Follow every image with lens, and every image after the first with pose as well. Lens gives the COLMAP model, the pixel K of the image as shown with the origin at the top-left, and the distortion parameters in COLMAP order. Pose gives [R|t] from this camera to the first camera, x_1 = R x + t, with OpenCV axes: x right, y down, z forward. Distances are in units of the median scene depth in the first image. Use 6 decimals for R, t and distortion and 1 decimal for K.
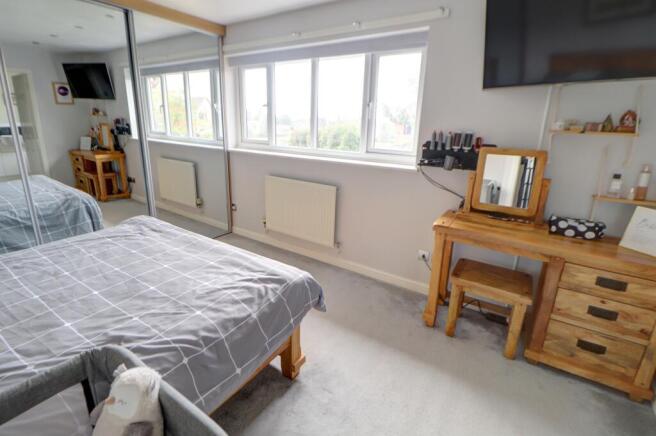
lens RADIAL K [[302.3, 0, 330.0], [0, 302.3, 205.1], [0, 0, 1]] dist [-0.002201, -0.013932]
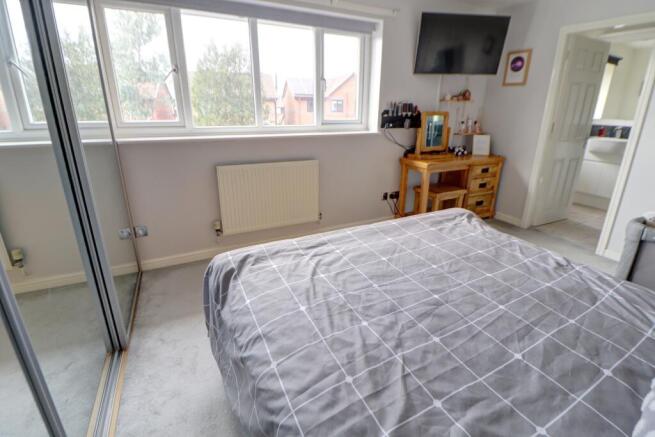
lens RADIAL K [[301.8, 0, 329.5], [0, 301.8, 205.6], [0, 0, 1]] dist [-0.002201, -0.013932]
pose [[0.502876, -0.293346, 0.813058, -1.324186], [0.228517, 0.952301, 0.202246, -0.175551], [-0.833604, 0.084093, 0.545923, 0.662661]]
